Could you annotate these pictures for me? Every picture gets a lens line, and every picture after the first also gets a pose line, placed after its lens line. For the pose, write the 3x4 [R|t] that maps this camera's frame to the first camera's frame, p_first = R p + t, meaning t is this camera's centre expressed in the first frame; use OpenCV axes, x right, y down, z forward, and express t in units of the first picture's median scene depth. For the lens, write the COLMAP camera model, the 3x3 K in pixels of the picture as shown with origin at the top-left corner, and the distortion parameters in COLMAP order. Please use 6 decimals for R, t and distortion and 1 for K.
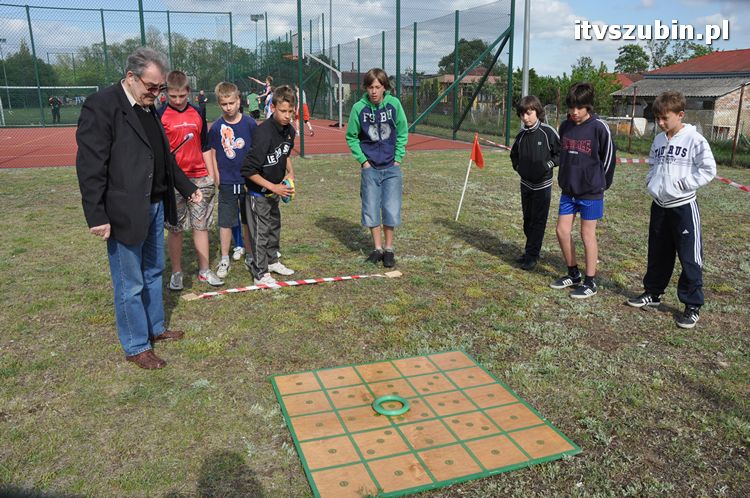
lens RADIAL K [[590.1, 0, 375.0], [0, 590.1, 249.0], [0, 0, 1]] dist [-0.077021, 0.000547]
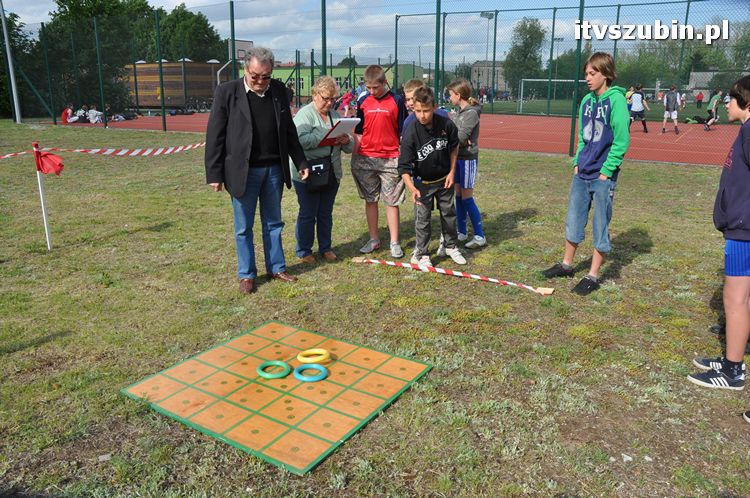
lens RADIAL K [[590.1, 0, 375.0], [0, 590.1, 249.0], [0, 0, 1]] dist [-0.077021, 0.000547]
pose [[0.619664, 0.202496, -0.758295, 0.599713], [-0.200443, 0.974936, 0.096551, -0.058627], [0.758840, 0.092165, 0.644722, 0.277541]]
